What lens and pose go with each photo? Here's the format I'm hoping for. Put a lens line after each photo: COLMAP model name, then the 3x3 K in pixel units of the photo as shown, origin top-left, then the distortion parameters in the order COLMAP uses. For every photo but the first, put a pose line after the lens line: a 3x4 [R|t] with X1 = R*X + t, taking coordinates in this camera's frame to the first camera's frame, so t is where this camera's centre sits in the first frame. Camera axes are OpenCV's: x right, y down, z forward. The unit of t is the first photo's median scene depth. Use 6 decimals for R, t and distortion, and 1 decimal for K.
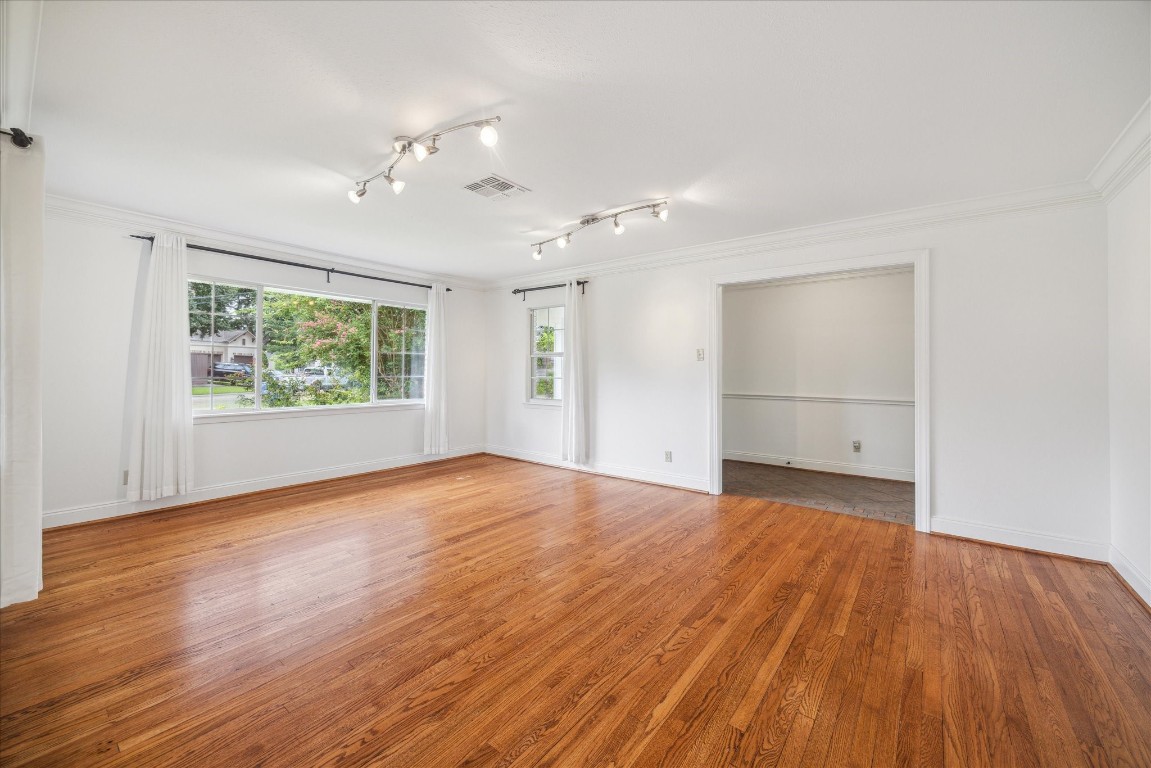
lens RADIAL K [[450.1, 0, 577.7], [0, 450.1, 375.8], [0, 0, 1]] dist [-0.004815, 0.000259]
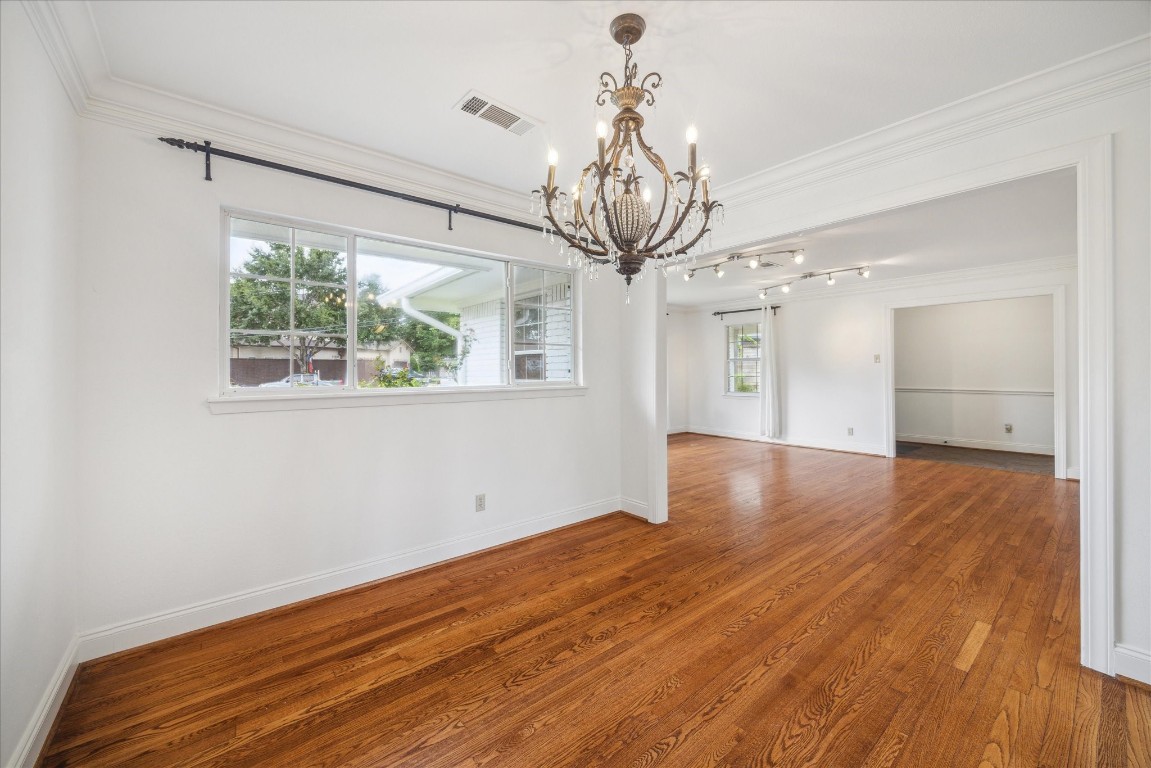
lens RADIAL K [[450.1, 0, 579.9], [0, 450.1, 377.0], [0, 0, 1]] dist [-0.004815, 0.000259]
pose [[0.977838, -0.006981, -0.209247, -0.493139], [0.007035, 0.999975, -0.000485, 0.006347], [0.209245, -0.000998, 0.977863, -0.816393]]
